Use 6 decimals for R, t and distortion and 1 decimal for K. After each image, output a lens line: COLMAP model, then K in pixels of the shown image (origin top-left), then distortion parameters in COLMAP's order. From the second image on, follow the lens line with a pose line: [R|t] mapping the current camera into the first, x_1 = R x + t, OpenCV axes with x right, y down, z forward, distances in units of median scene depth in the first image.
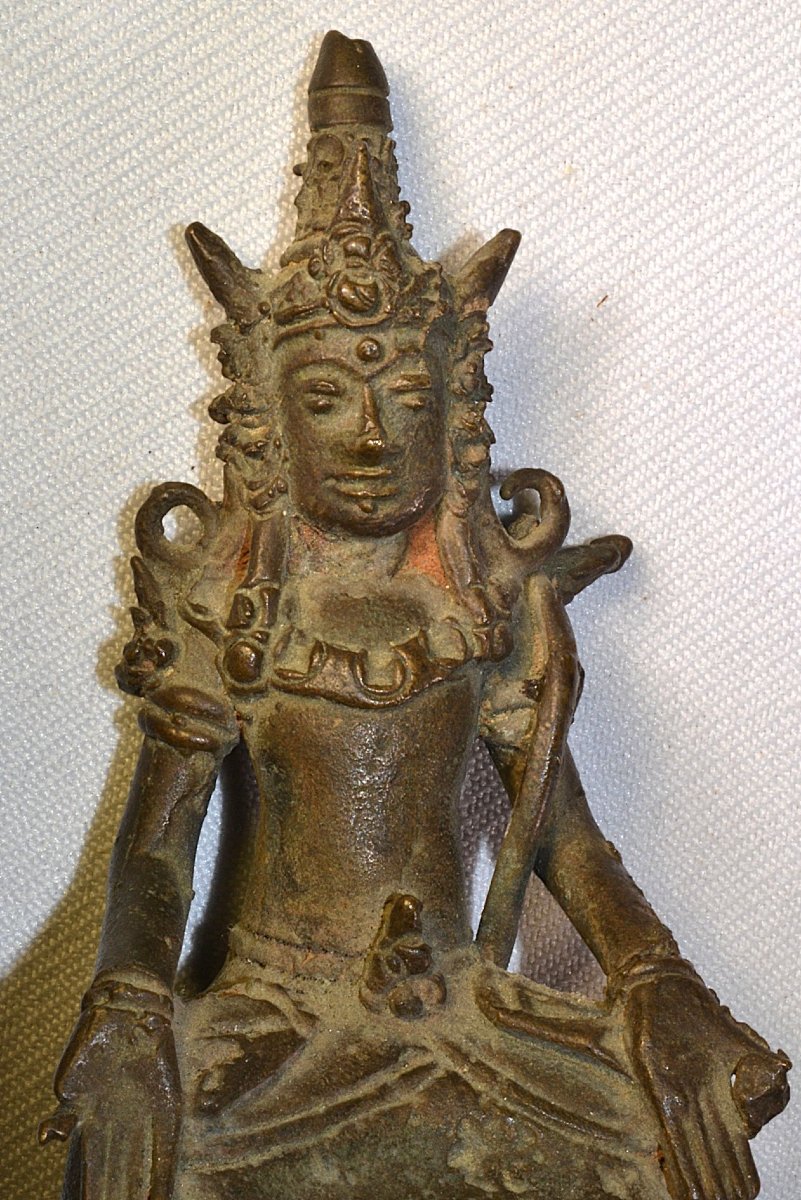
lens RADIAL K [[3231.7, 0, 353.8], [0, 3231.7, 486.4], [0, 0, 1]] dist [0.049046, 0.000000]
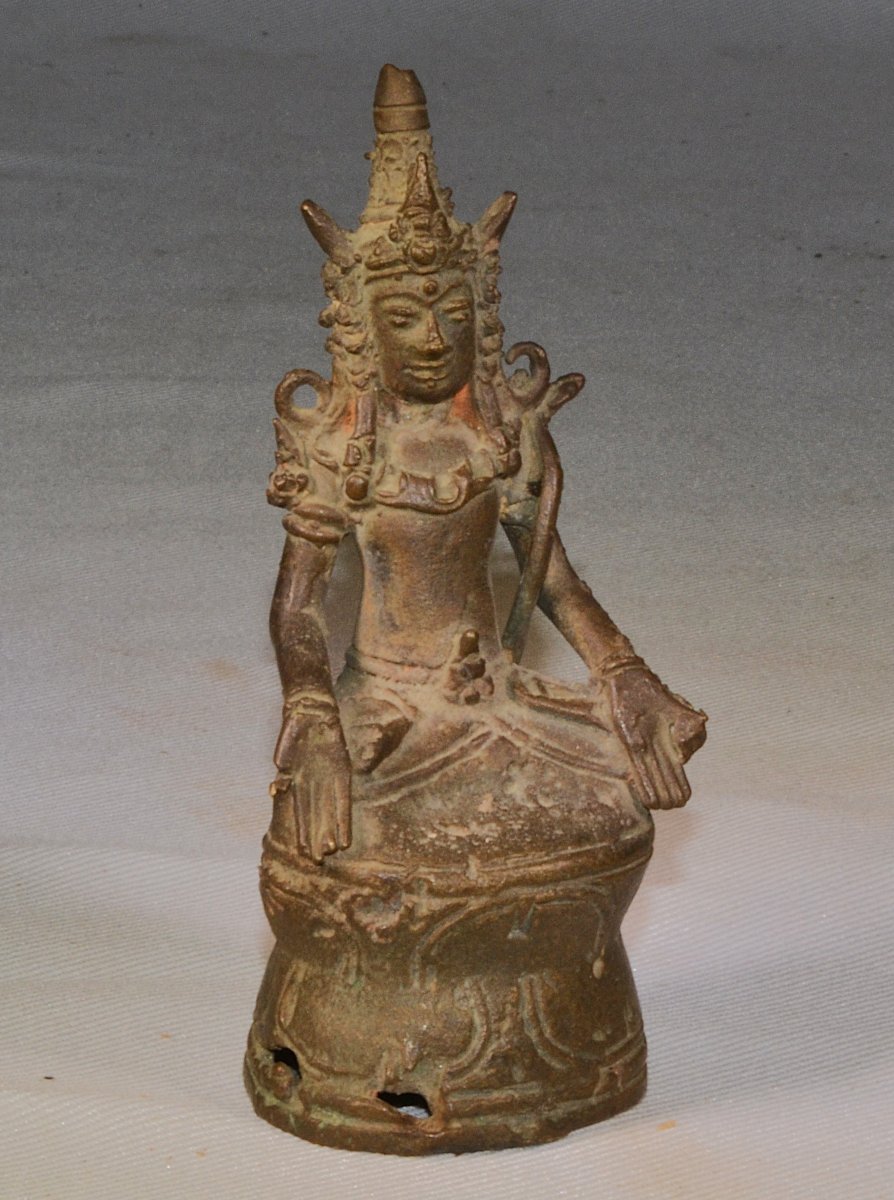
lens RADIAL K [[5075.8, 0, 440.8], [0, 5075.8, 609.2], [0, 0, 1]] dist [-0.055225, 0.000000]
pose [[0.989343, -0.059183, 0.133035, -0.328579], [0.033615, 0.981823, 0.186797, -0.350157], [-0.141672, -0.180334, 0.973349, -1.426947]]
